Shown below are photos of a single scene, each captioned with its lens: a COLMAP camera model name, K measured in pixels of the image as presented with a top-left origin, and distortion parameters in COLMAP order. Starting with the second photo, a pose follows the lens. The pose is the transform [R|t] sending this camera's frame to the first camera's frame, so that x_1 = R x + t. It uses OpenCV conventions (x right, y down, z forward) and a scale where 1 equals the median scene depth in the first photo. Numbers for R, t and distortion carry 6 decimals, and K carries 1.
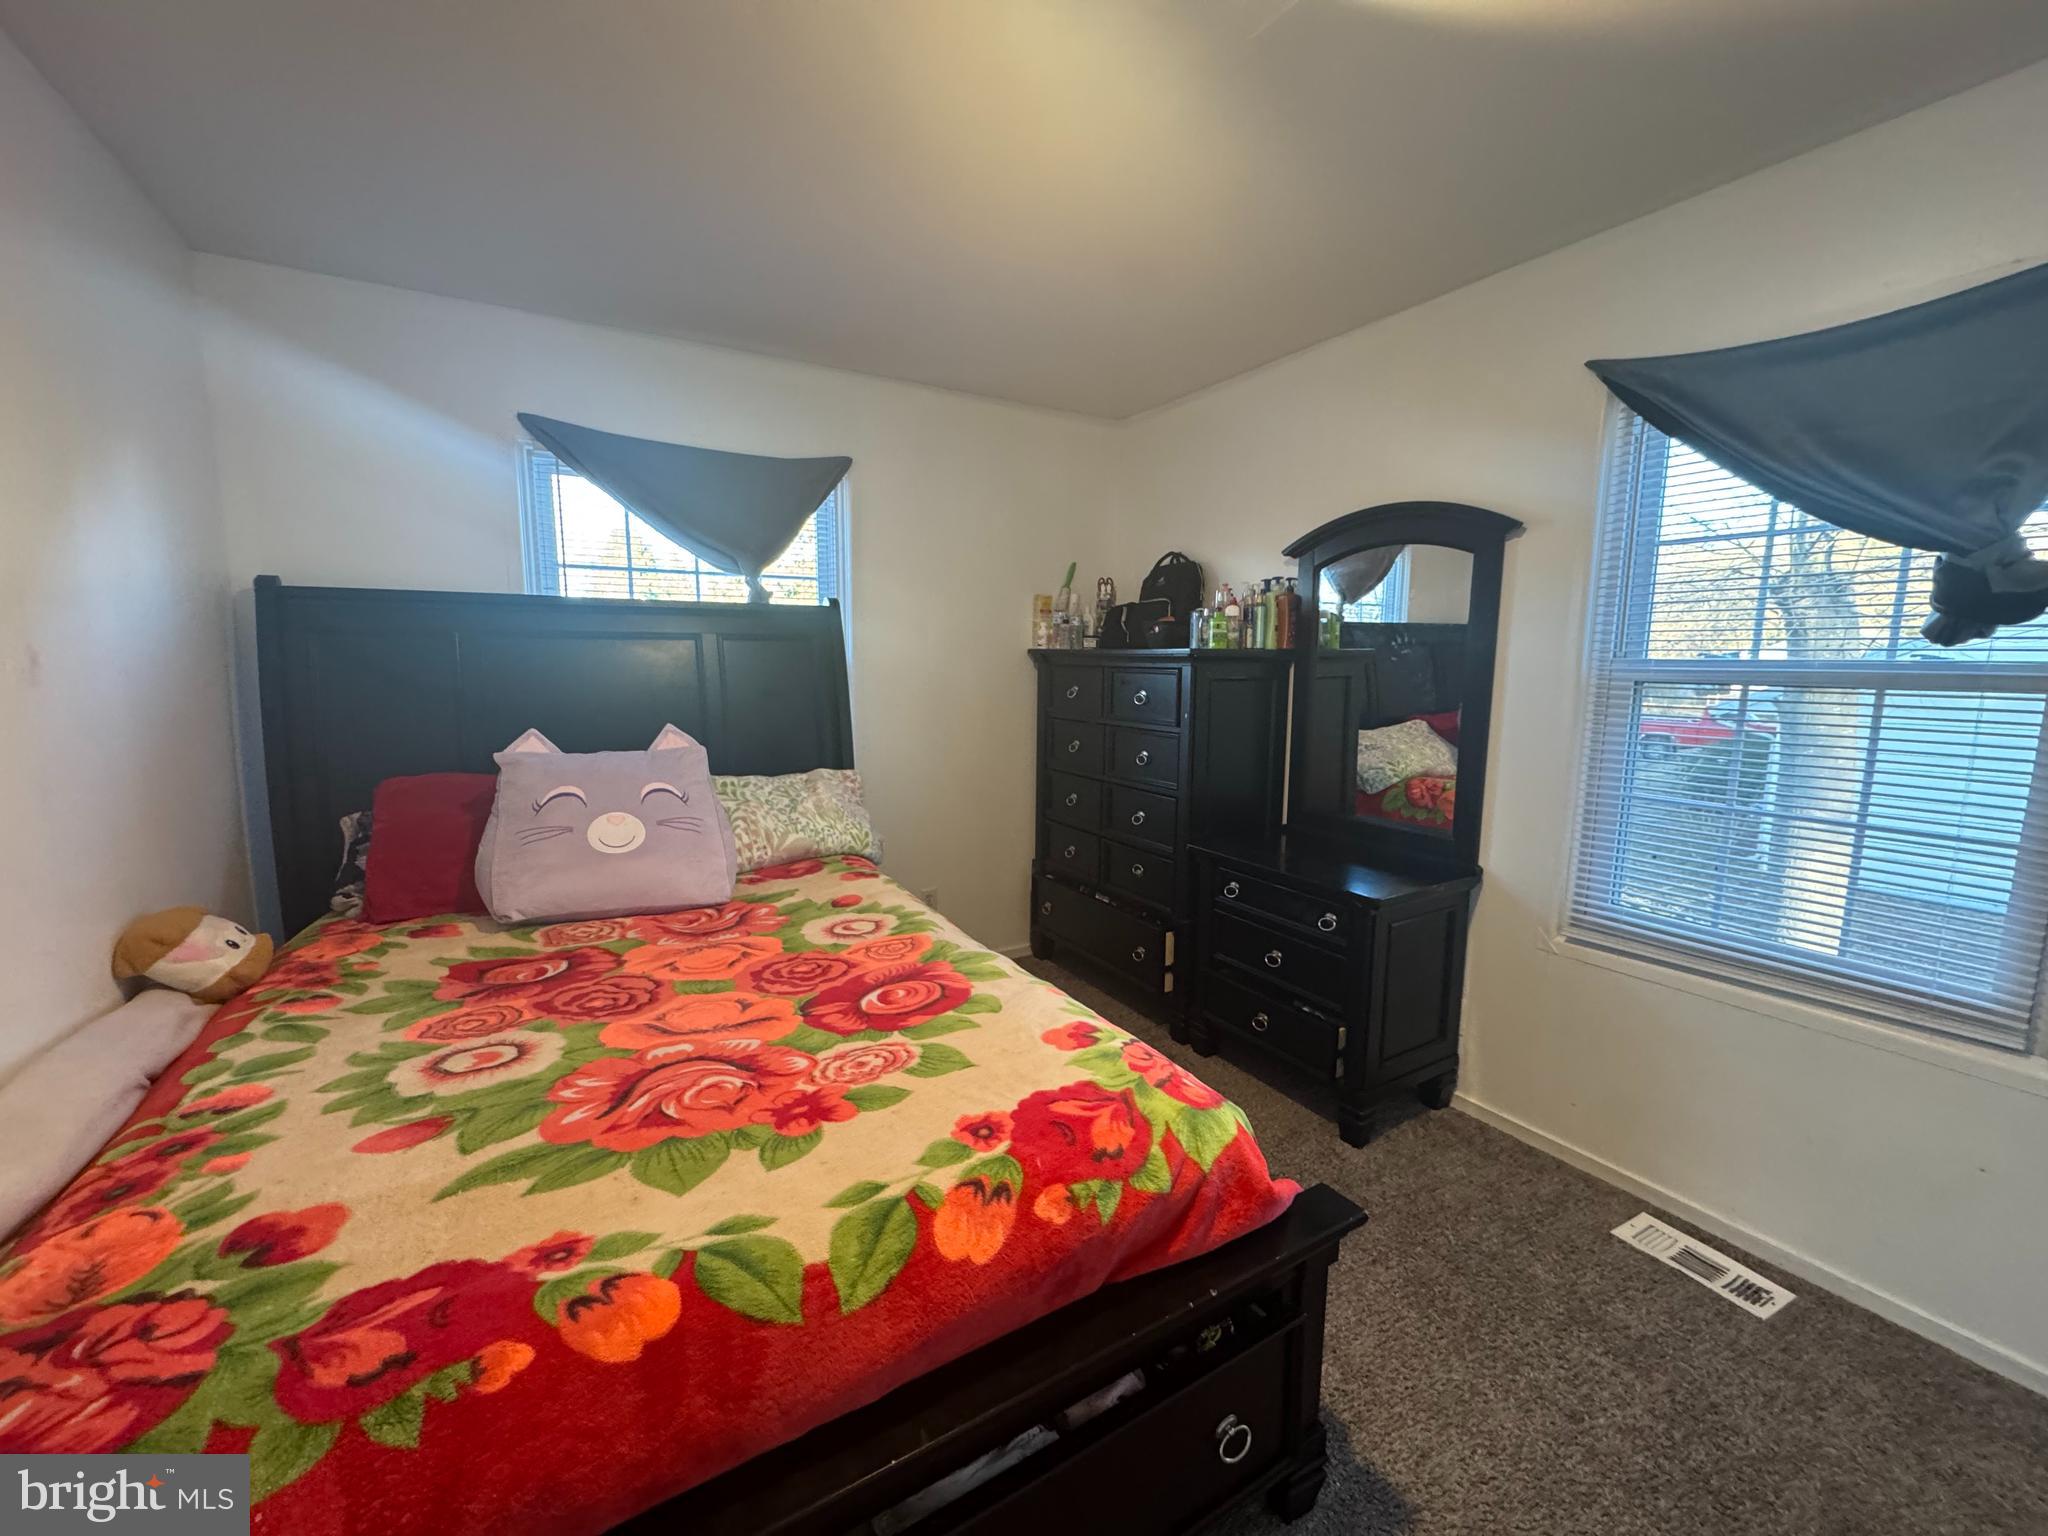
lens RADIAL K [[816.9, 0, 1024.2], [0, 816.9, 763.0], [0, 0, 1]] dist [-0.001680, 0.000817]
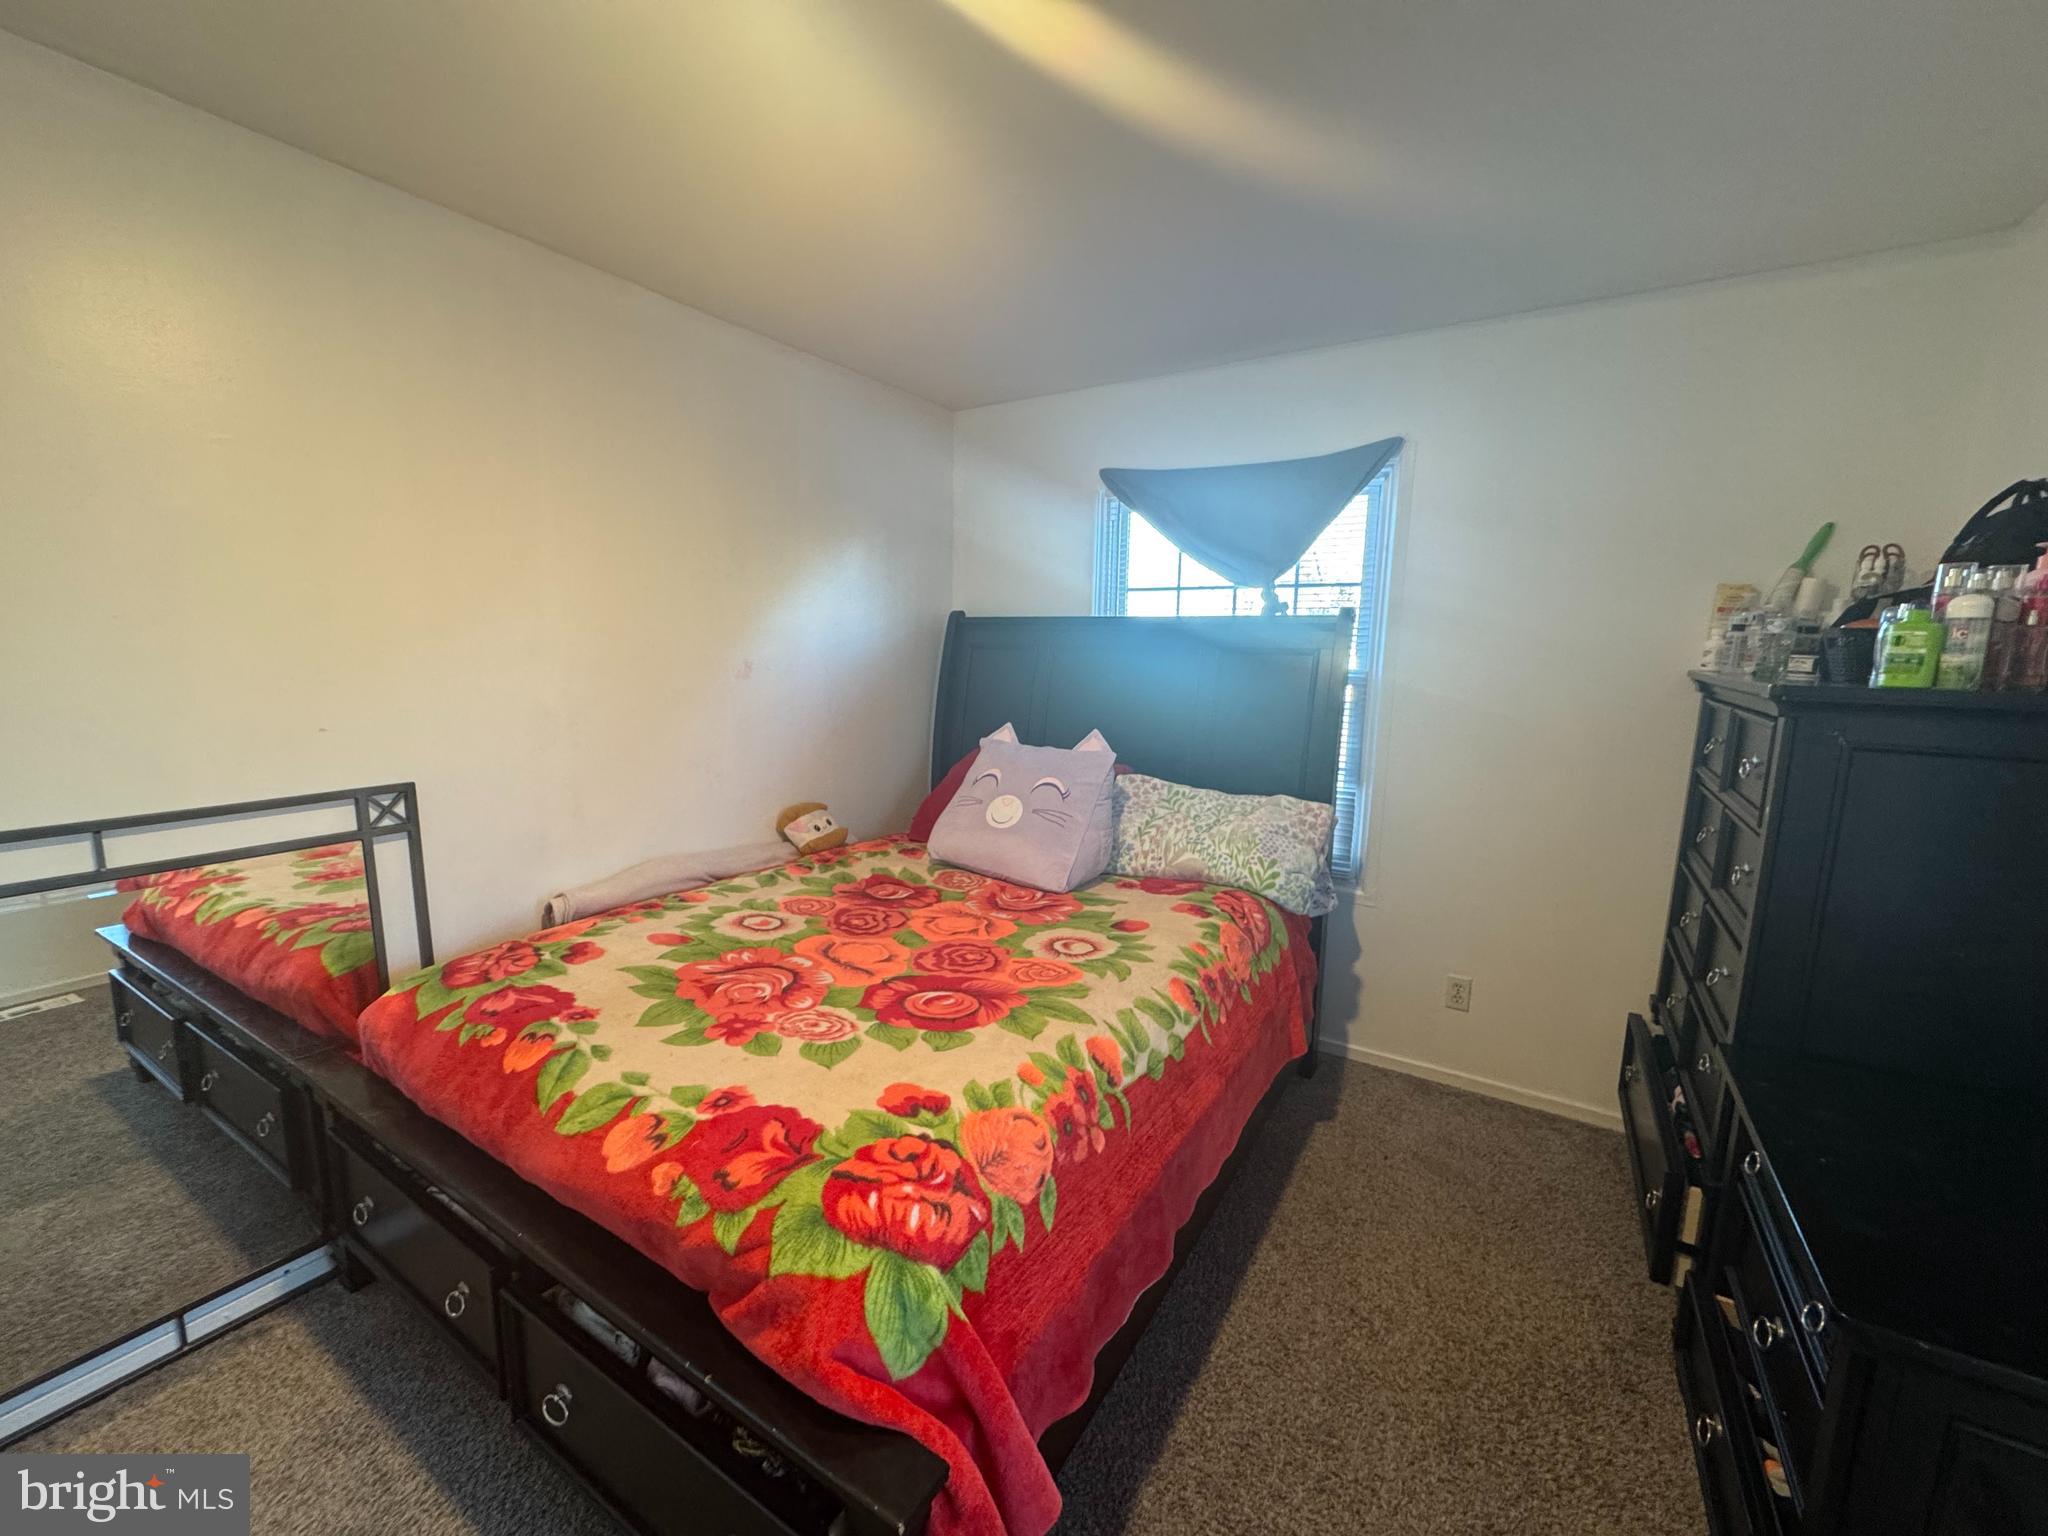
lens RADIAL K [[816.9, 0, 1021.6], [0, 816.9, 768.6], [0, 0, 1]] dist [-0.001680, 0.000817]
pose [[0.448083, 0.138260, -0.883236, 0.785217], [-0.129970, 0.987547, 0.088653, -0.121538], [0.884494, 0.075070, 0.460472, 0.581482]]
